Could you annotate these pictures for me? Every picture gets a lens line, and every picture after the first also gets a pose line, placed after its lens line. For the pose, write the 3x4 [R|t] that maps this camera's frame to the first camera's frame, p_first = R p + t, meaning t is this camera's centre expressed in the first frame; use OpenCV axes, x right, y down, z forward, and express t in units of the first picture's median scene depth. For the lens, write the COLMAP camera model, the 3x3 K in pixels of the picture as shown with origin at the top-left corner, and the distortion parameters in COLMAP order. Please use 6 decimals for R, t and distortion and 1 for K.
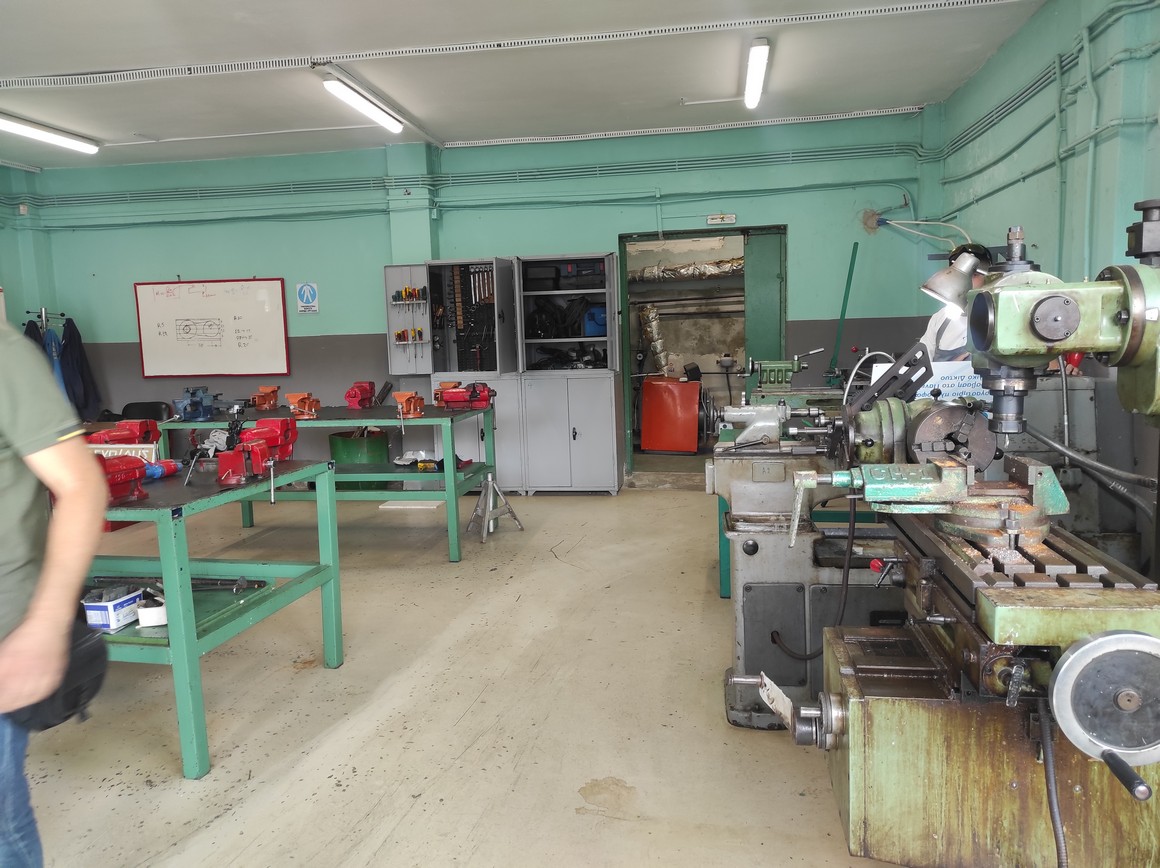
lens RADIAL K [[846.7, 0, 579.7], [0, 846.7, 426.4], [0, 0, 1]] dist [0.061756, -0.048812]
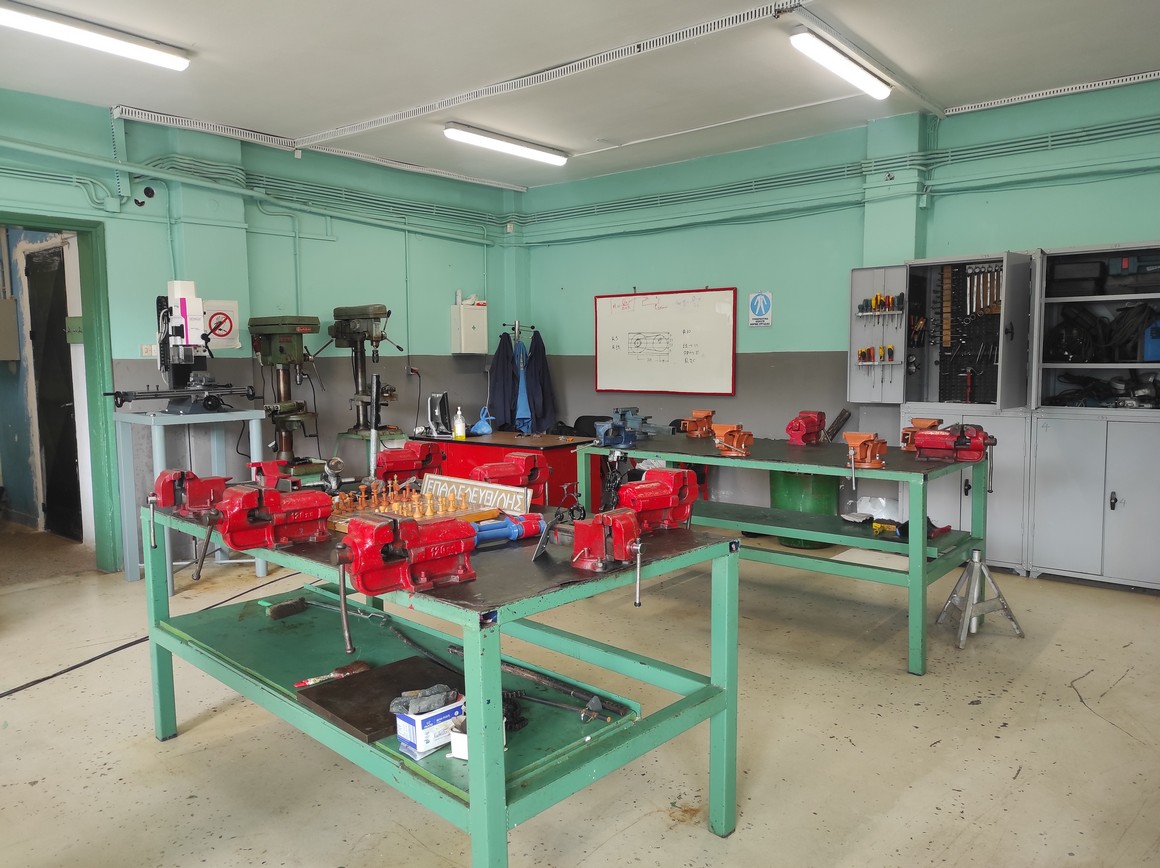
lens RADIAL K [[846.7, 0, 579.7], [0, 846.7, 426.4], [0, 0, 1]] dist [0.061756, -0.048812]
pose [[0.858581, 0.068273, -0.508112, -0.028142], [-0.075888, 0.997100, 0.005746, -0.023362], [0.507031, 0.033626, 0.861272, 0.171019]]
